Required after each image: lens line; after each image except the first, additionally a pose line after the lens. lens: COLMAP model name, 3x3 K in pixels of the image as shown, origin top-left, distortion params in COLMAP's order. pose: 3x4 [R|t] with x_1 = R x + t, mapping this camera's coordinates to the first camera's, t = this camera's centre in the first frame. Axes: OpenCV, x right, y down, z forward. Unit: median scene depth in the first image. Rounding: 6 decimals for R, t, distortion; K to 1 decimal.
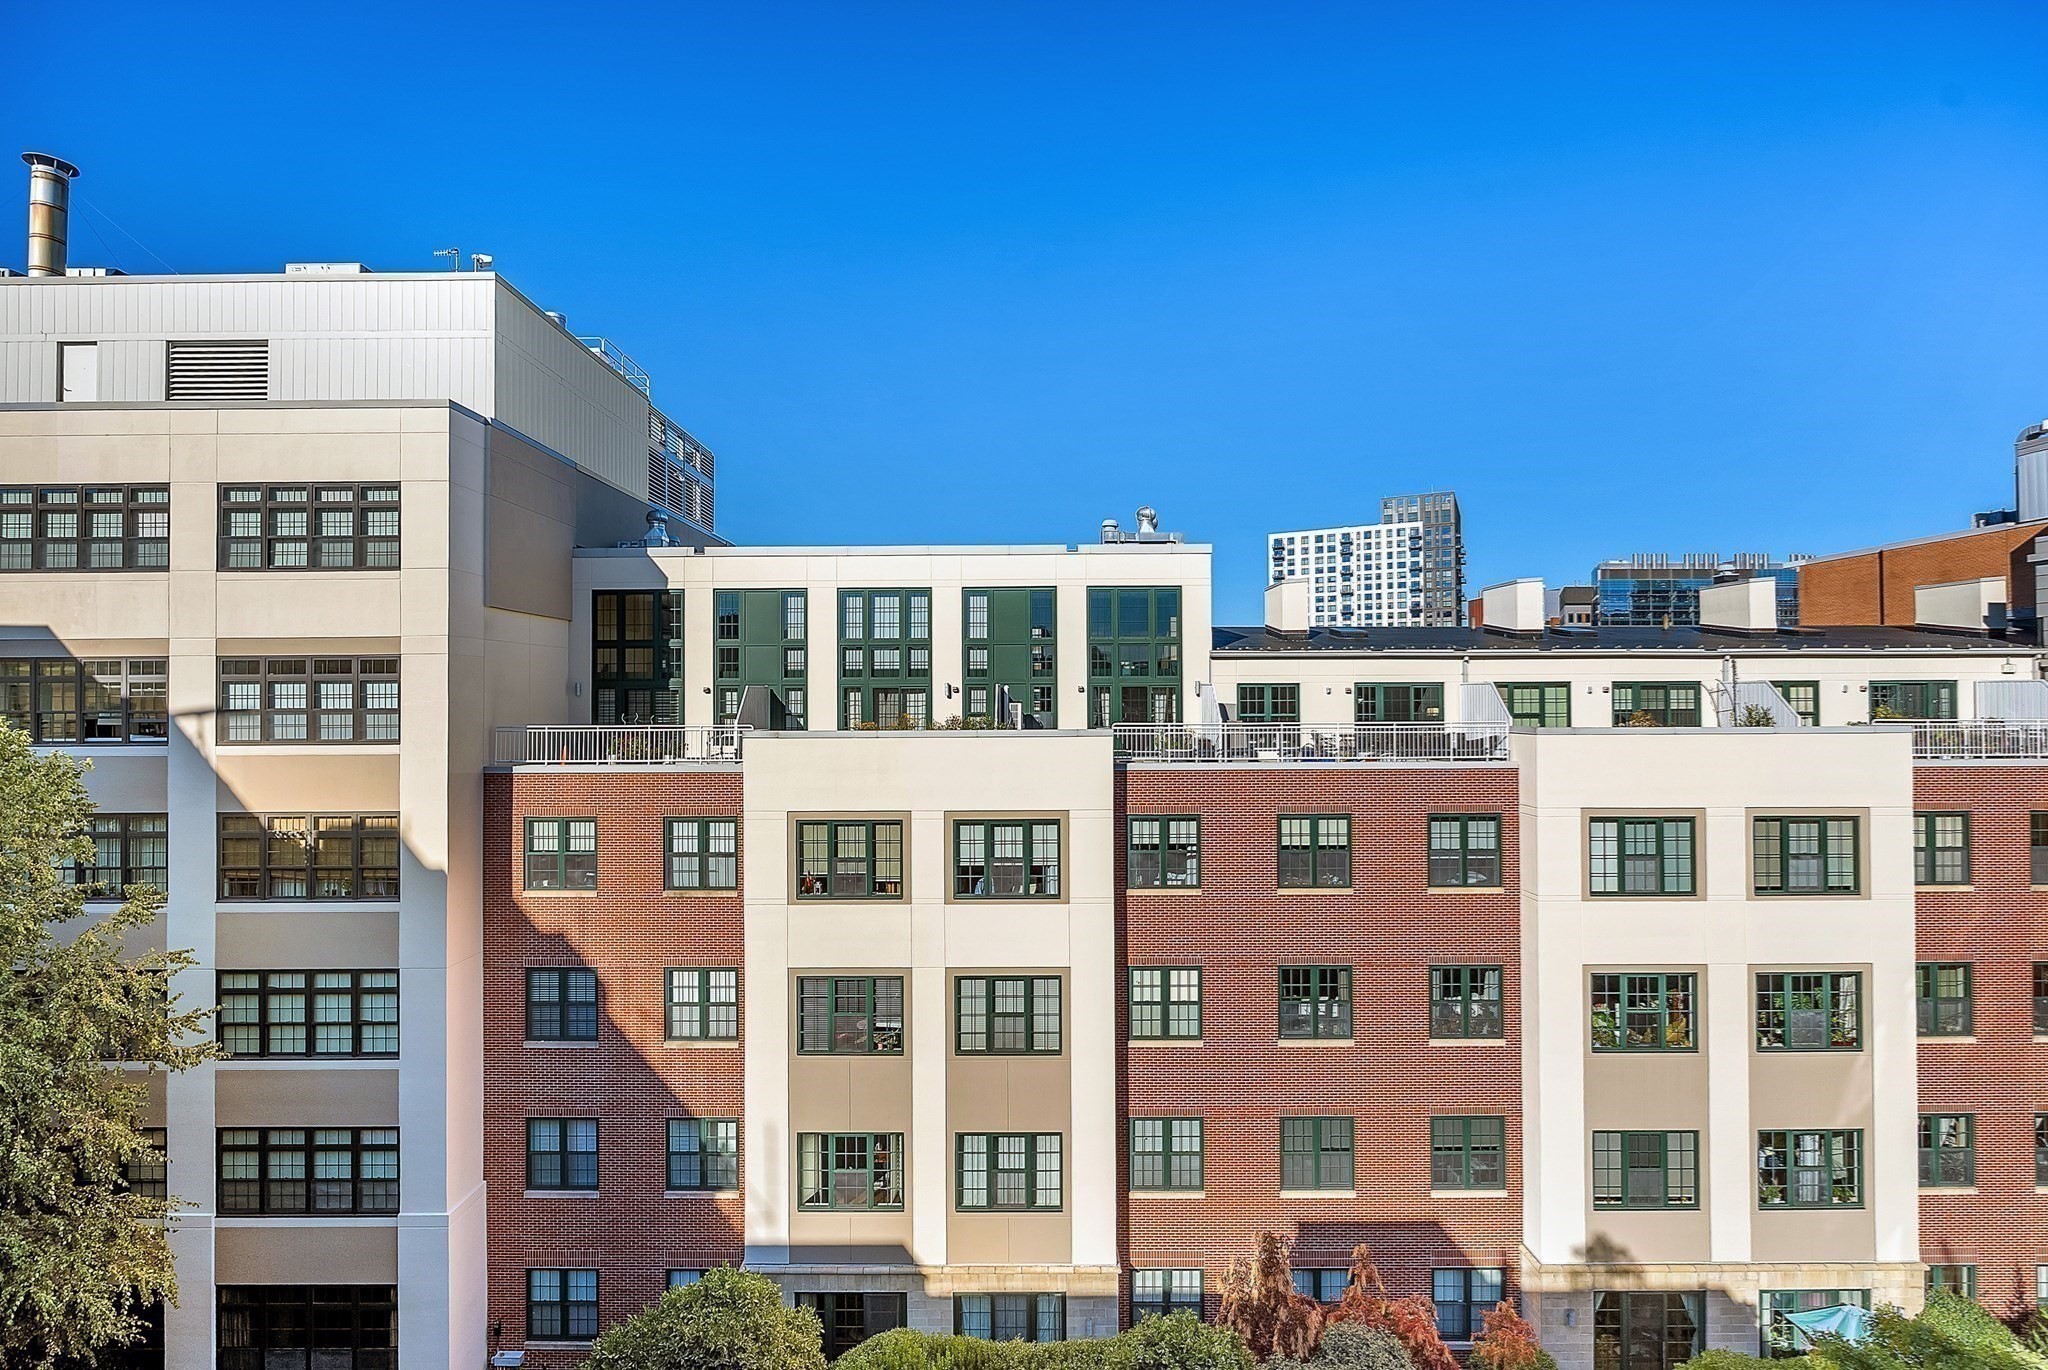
lens RADIAL K [[901.1, 0, 1024.0], [0, 901.1, 685.0], [0, 0, 1]] dist [-0.002702, 0.000108]
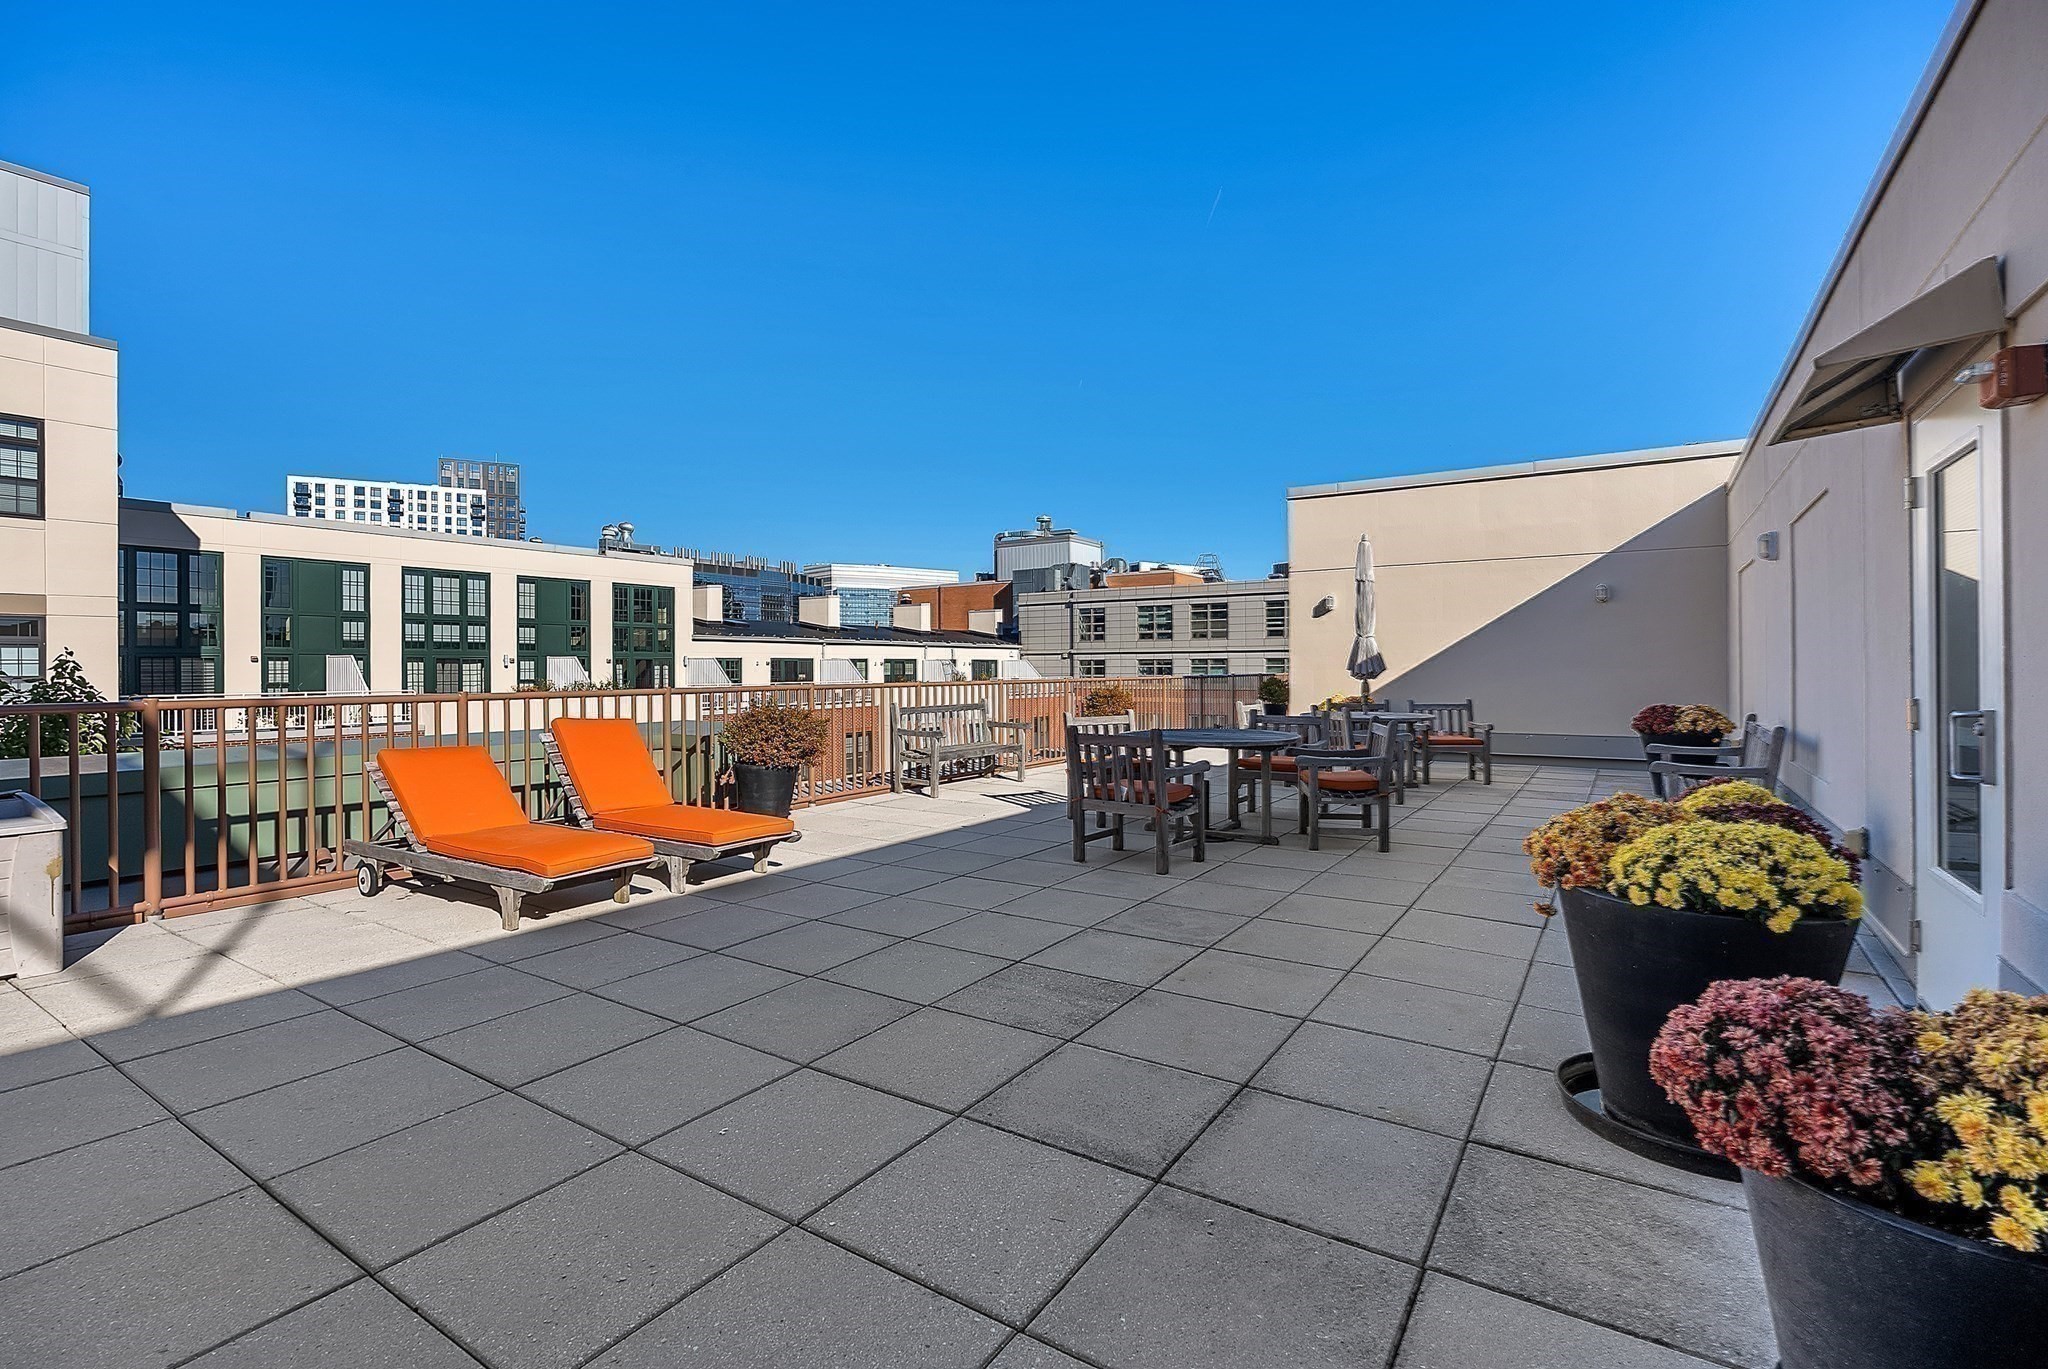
lens RADIAL K [[931.6, 0, 1024.0], [0, 931.6, 684.5], [0, 0, 1]] dist [-0.001185, -0.000235]
pose [[0.551602, -0.013757, 0.833994, -0.473183], [-0.006055, 0.999772, 0.020496, 0.004855], [-0.834086, -0.016355, 0.551392, -0.160669]]
